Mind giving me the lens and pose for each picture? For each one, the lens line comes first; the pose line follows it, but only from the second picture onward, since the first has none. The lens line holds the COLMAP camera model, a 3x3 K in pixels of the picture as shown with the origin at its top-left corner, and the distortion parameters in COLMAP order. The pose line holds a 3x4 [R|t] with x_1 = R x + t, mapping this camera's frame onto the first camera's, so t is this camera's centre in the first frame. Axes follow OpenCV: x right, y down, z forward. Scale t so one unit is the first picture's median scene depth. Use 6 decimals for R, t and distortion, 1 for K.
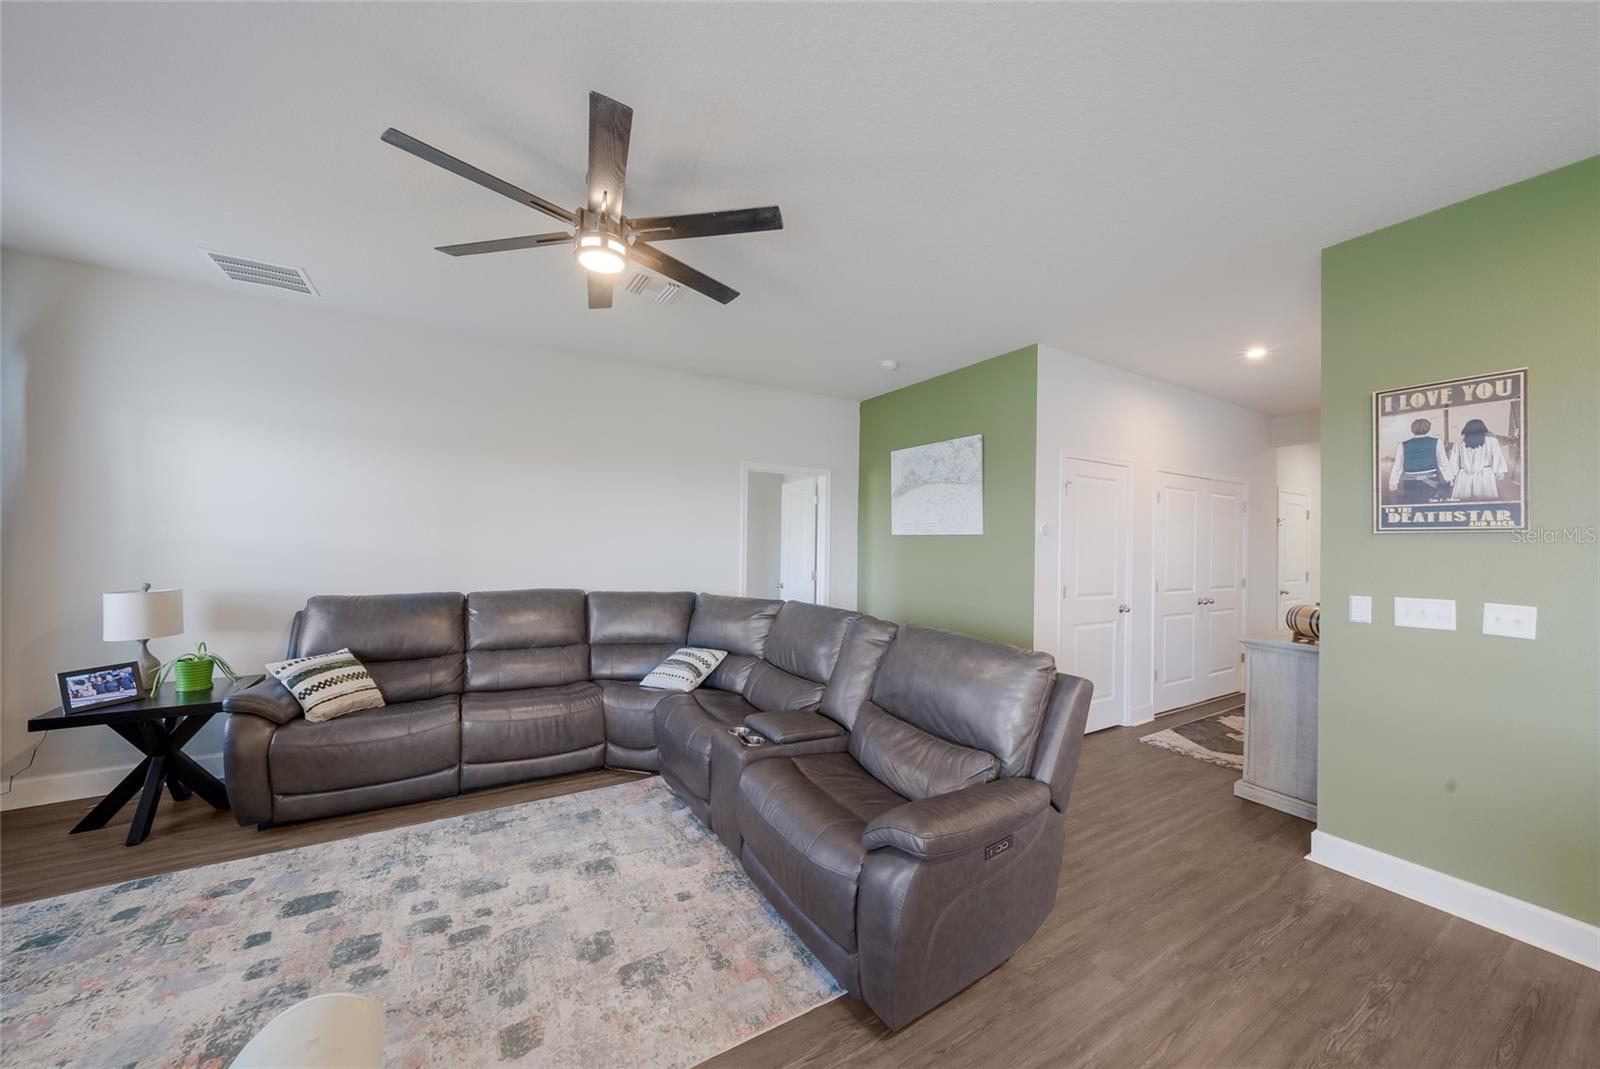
lens RADIAL K [[560.5, 0, 782.8], [0, 560.5, 540.0], [0, 0, 1]] dist [-0.010348, 0.003071]
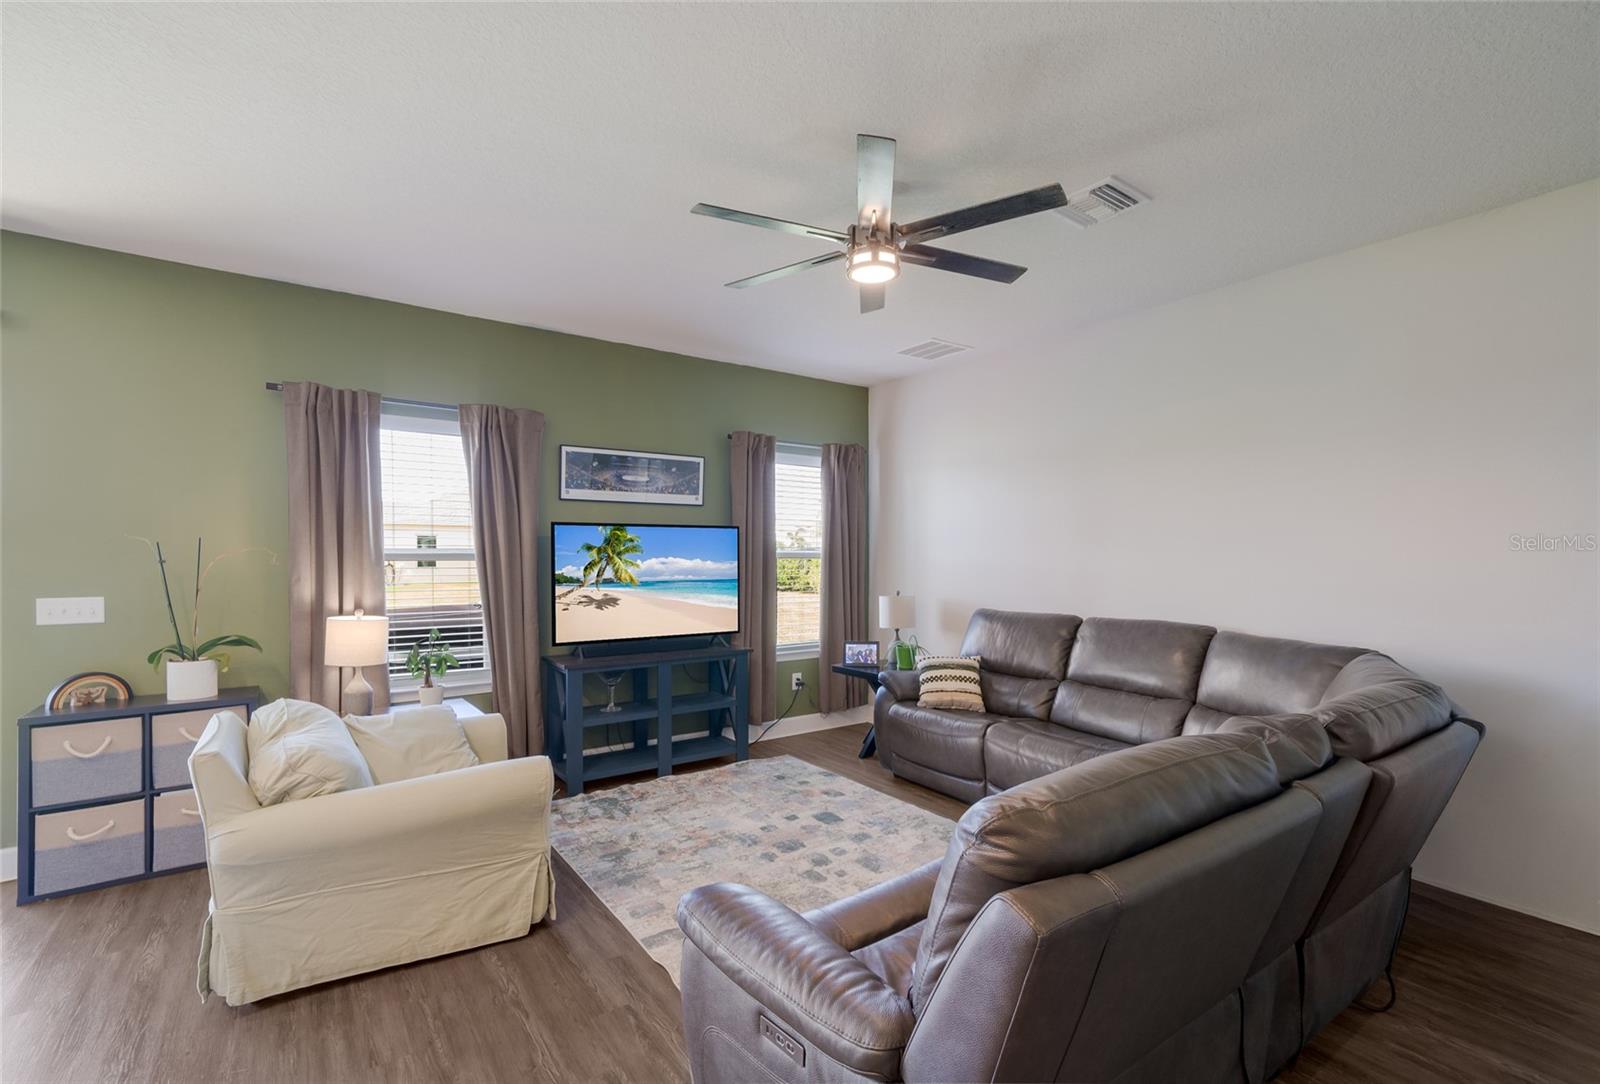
lens RADIAL K [[728.4, 0, 808.5], [0, 728.4, 560.7], [0, 0, 1]] dist [0.001079, -0.000005]
pose [[0.102470, -0.004575, -0.994726, 0.790402], [0.003053, 0.999986, -0.004285, 0.007037], [0.994731, -0.002598, 0.102483, 0.610475]]
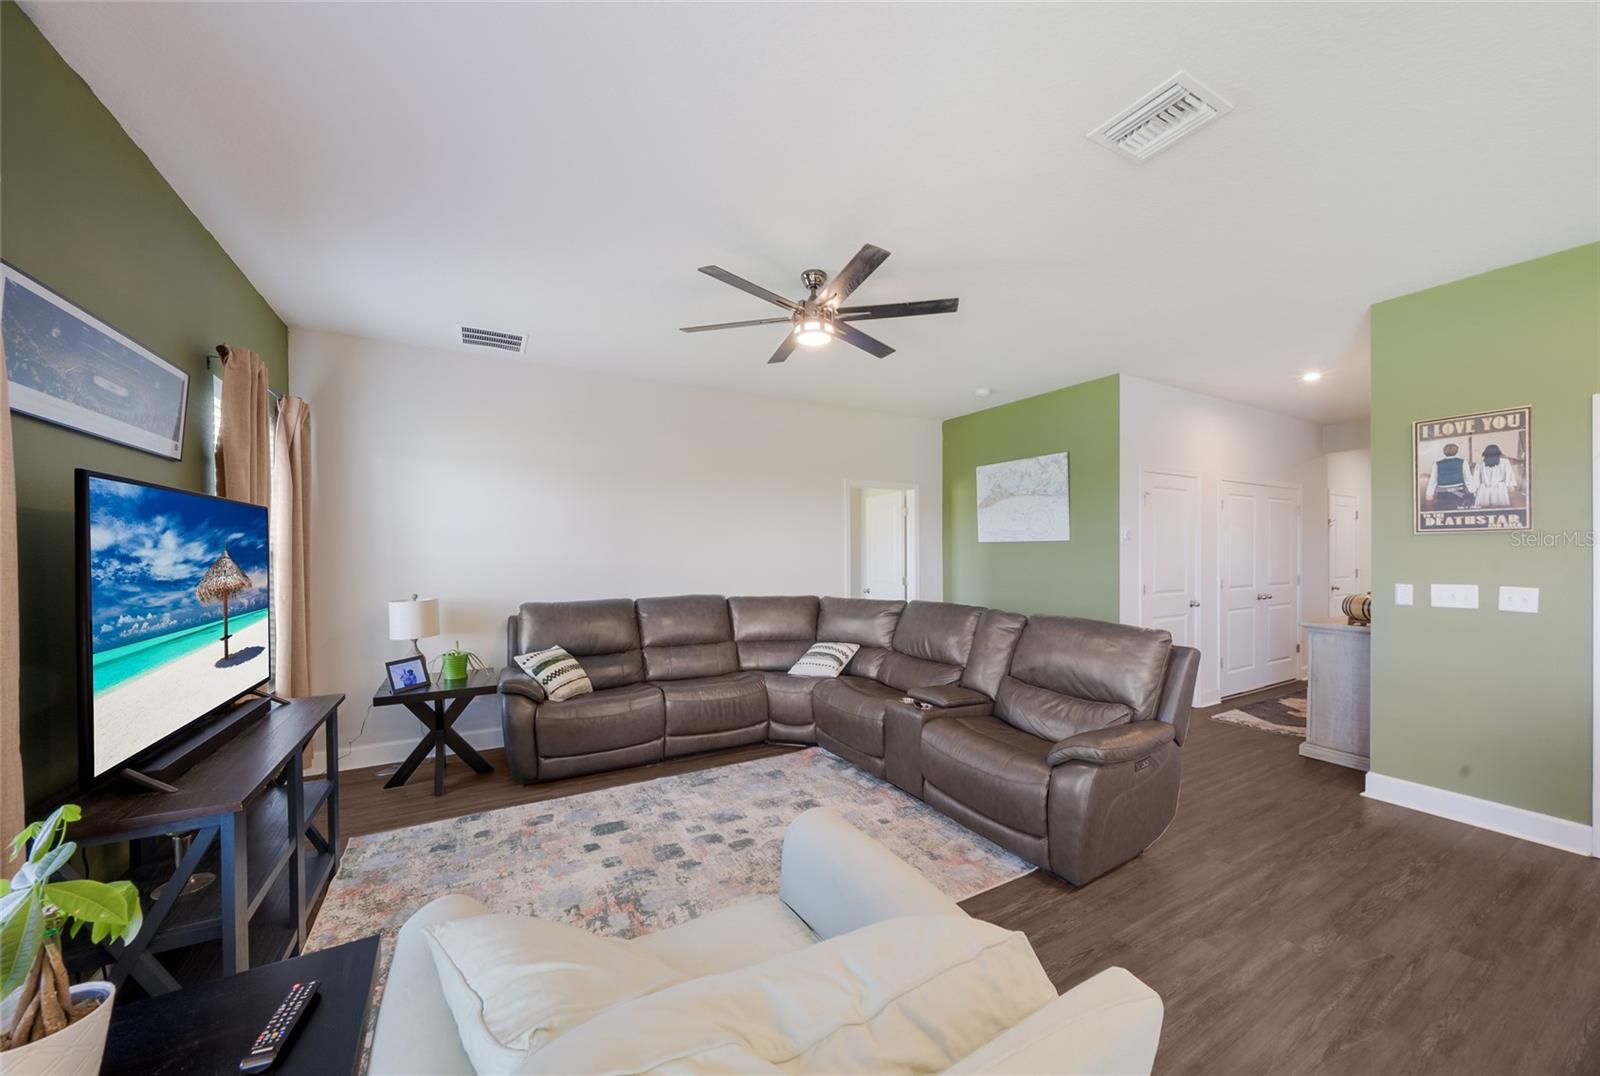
lens RADIAL K [[578.9, 0, 794.2], [0, 578.9, 556.4], [0, 0, 1]] dist [-0.011733, 0.002475]
pose [[0.999666, -0.019730, -0.016669, -0.295548], [0.019950, 0.999714, 0.013169, -0.006223], [0.016404, -0.013497, 0.999774, -0.296101]]
